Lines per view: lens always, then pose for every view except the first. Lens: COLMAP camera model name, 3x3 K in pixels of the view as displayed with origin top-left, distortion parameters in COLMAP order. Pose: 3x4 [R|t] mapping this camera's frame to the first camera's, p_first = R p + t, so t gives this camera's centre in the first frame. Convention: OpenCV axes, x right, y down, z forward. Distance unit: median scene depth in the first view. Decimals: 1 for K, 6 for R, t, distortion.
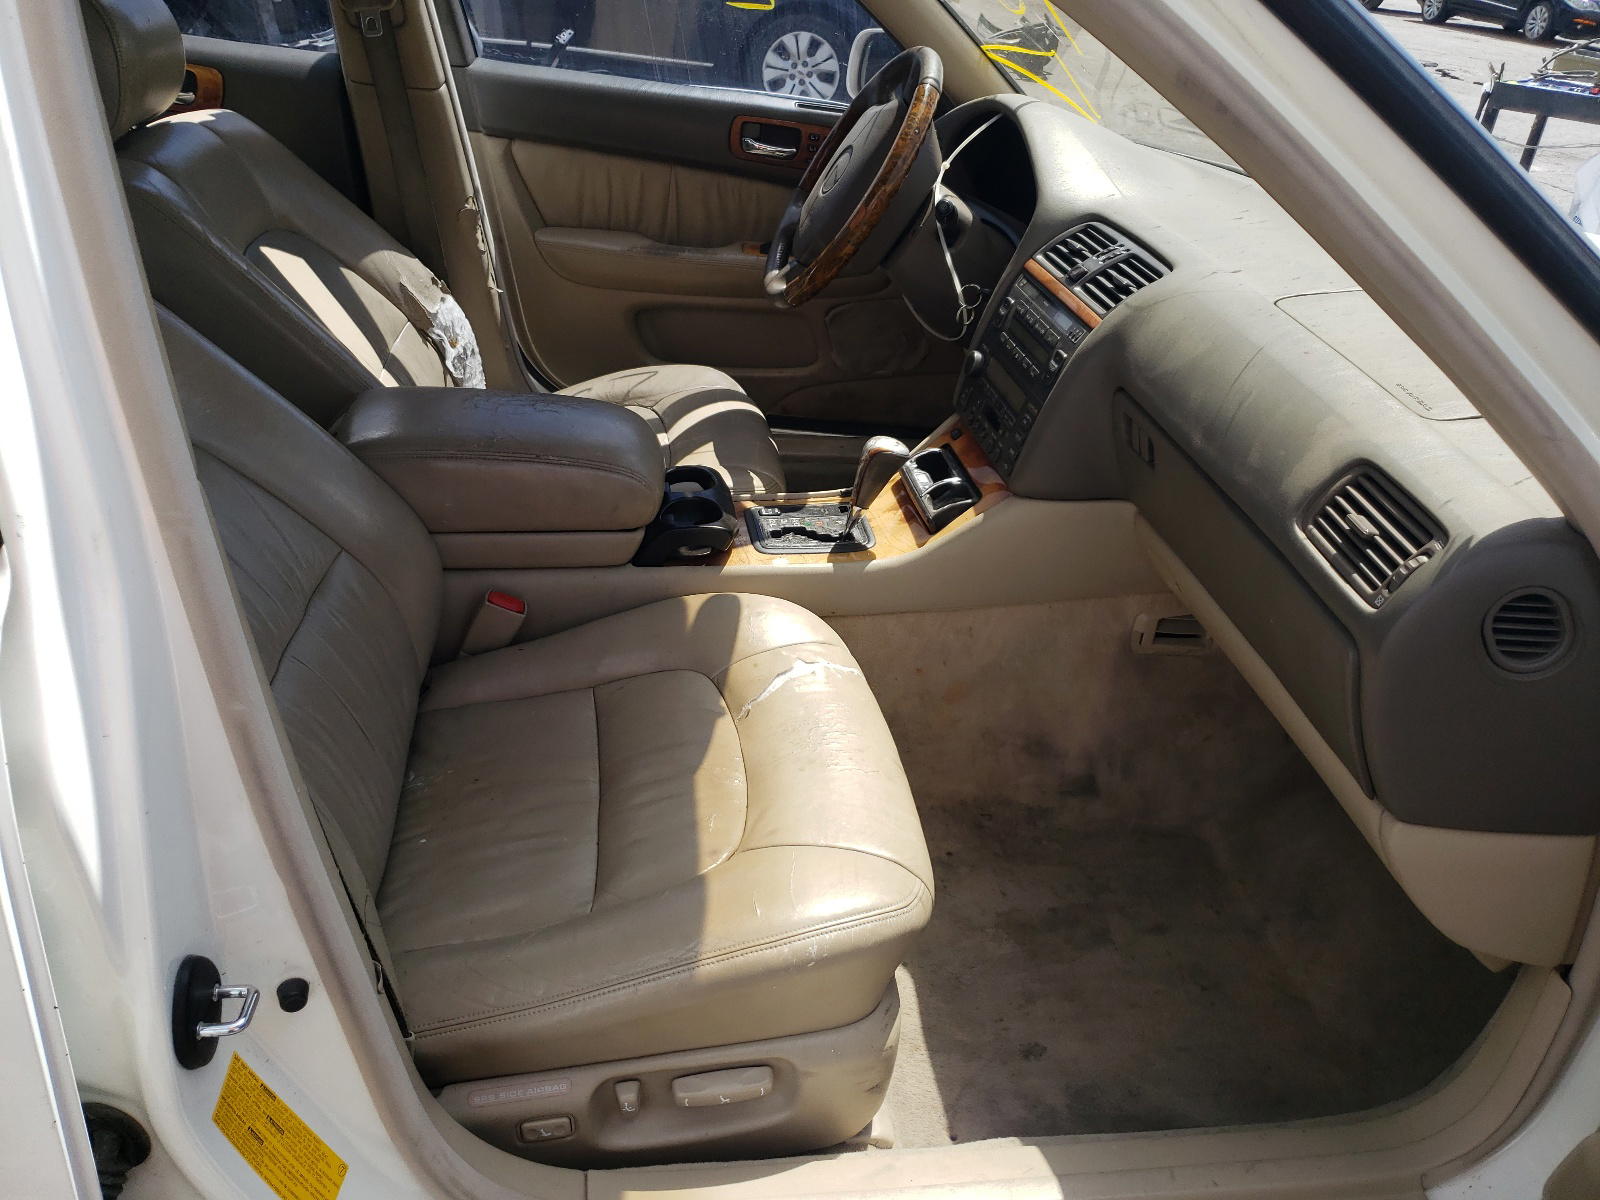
lens RADIAL K [[1254.9, 0, 798.9], [0, 1254.9, 557.0], [0, 0, 1]] dist [0.006285, -0.000096]
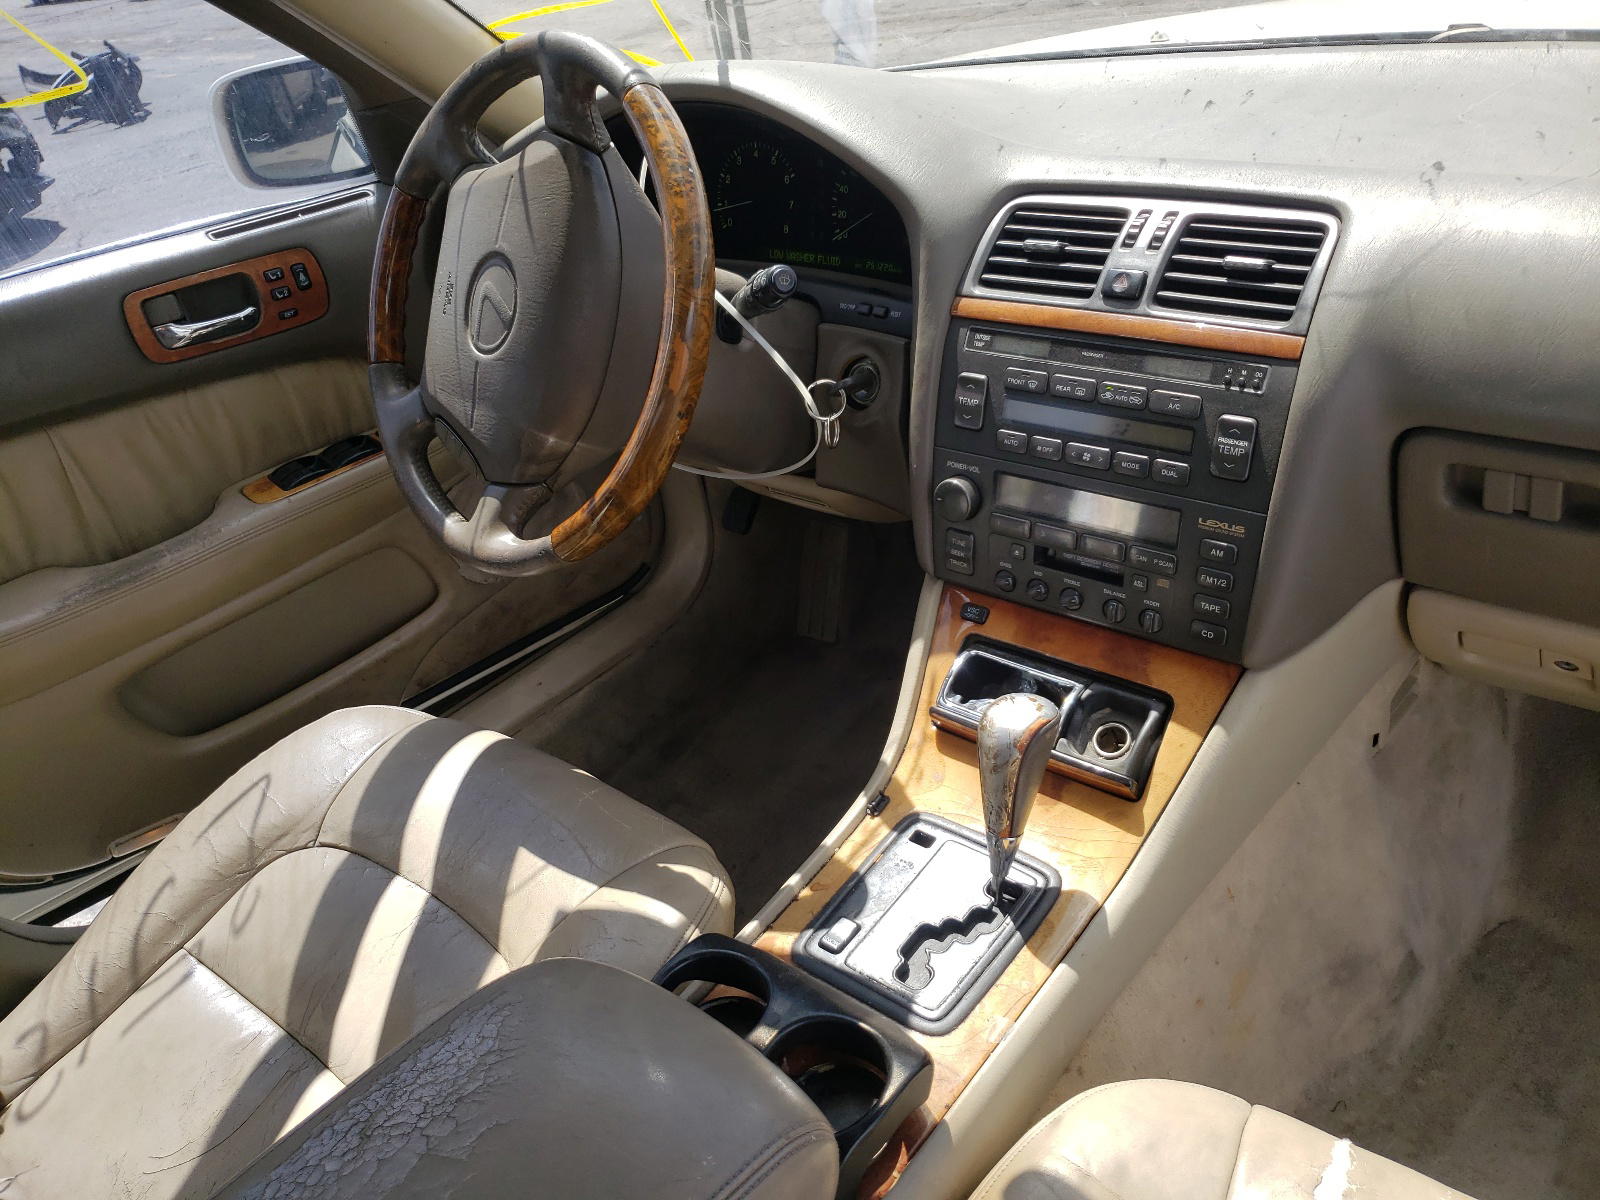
lens RADIAL K [[1254.9, 0, 798.9], [0, 1254.9, 557.0], [0, 0, 1]] dist [0.006285, -0.000096]
pose [[0.725968, -0.504261, 0.467645, -0.181655], [0.497044, 0.854666, 0.149978, -0.232517], [-0.475308, 0.123561, 0.871100, 0.485489]]
